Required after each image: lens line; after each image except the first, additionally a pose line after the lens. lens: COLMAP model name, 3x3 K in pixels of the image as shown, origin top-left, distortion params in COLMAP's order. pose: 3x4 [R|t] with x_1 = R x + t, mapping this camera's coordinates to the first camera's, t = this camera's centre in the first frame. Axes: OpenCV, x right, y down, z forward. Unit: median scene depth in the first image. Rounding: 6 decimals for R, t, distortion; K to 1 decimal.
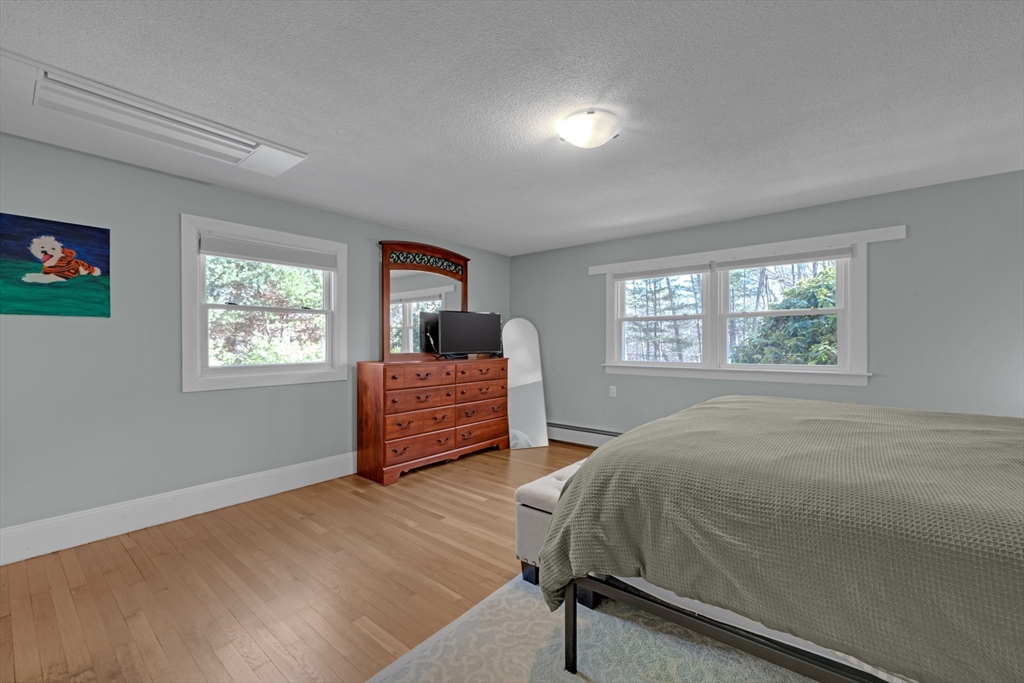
lens RADIAL K [[414.3, 0, 517.8], [0, 414.3, 340.1], [0, 0, 1]] dist [0.000675, 0.000079]
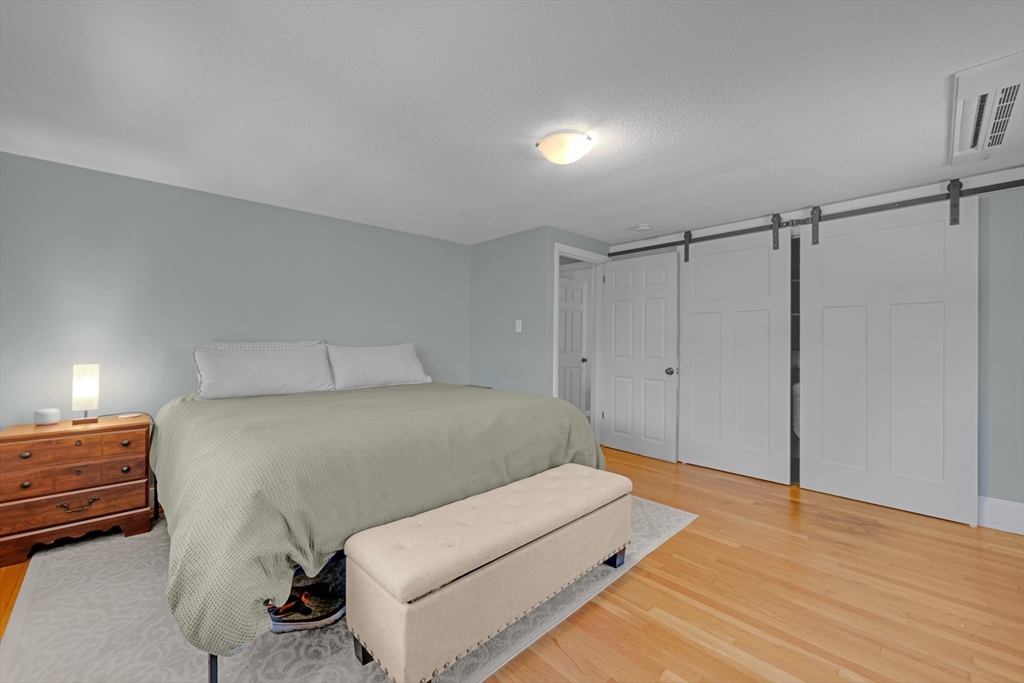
lens RADIAL K [[413.7, 0, 508.5], [0, 413.7, 343.0], [0, 0, 1]] dist [0.000470, -0.000057]
pose [[-0.992947, -0.006792, 0.118365, 0.112081], [-0.005681, 0.999937, 0.009718, -0.005099], [-0.118424, 0.008977, -0.992923, 1.262599]]
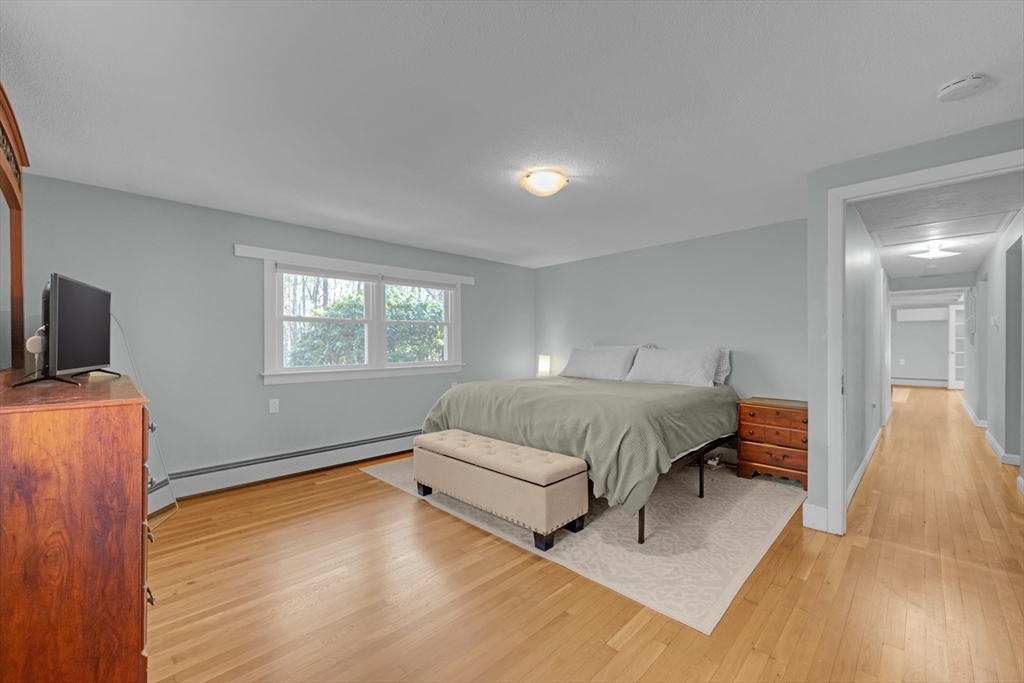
lens RADIAL K [[413.7, 0, 508.5], [0, 413.7, 343.0], [0, 0, 1]] dist [0.000470, -0.000057]
pose [[0.111508, 0.002263, 0.993761, -0.682179], [-0.000297, 0.999997, -0.002244, 0.001462], [-0.993763, -0.000044, 0.111509, 0.582104]]
